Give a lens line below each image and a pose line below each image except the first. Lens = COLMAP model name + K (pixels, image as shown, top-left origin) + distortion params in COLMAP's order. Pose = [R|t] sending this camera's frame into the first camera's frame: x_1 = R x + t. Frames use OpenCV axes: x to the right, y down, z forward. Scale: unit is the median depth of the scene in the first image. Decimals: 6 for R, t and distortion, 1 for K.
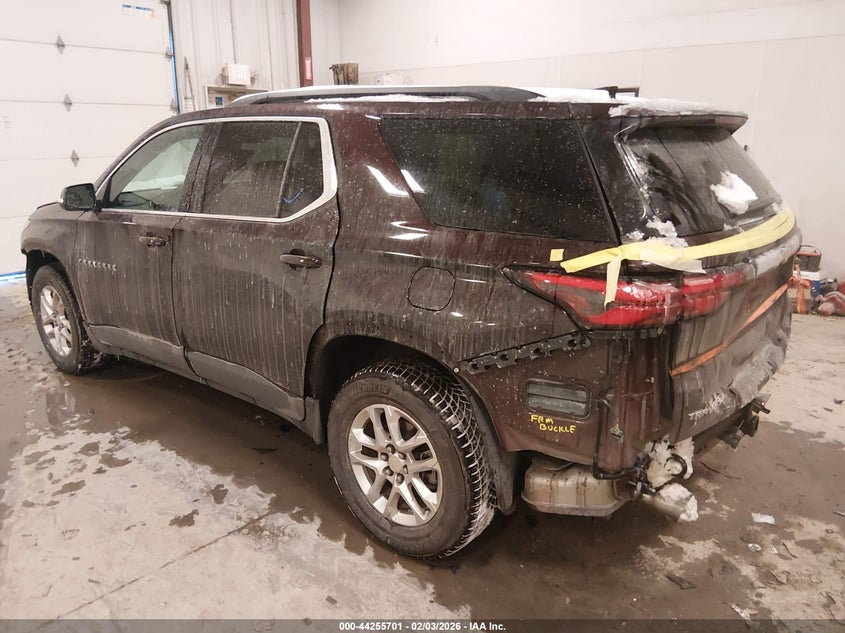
lens RADIAL K [[679.5, 0, 422.9], [0, 679.5, 315.1], [0, 0, 1]] dist [0.002980, -0.009328]
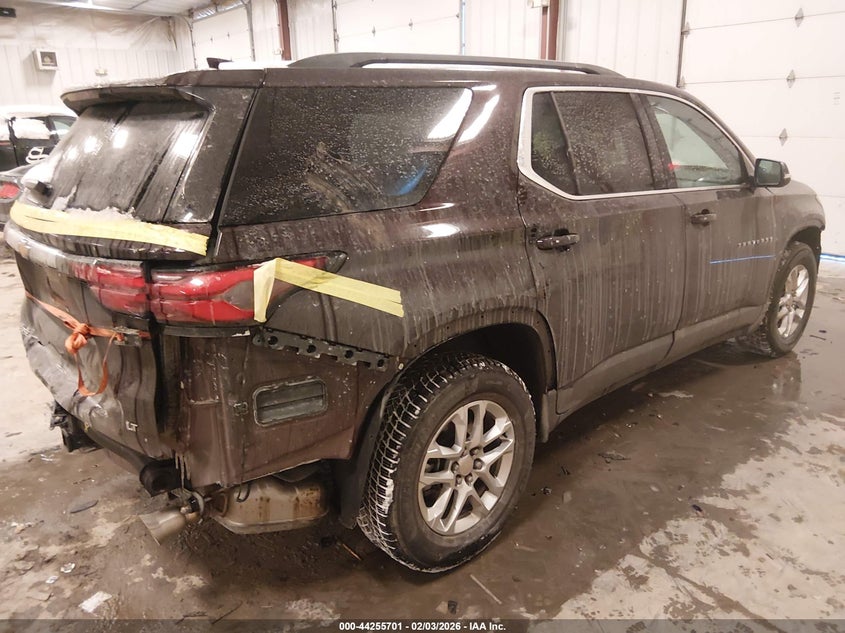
lens RADIAL K [[679.5, 0, 422.4], [0, 679.5, 317.0], [0, 0, 1]] dist [0.002980, -0.009328]
pose [[-0.205773, 0.285442, -0.936045, 1.097452], [-0.267977, 0.903517, 0.334433, -0.364695], [0.941194, 0.319656, -0.109428, 1.386070]]
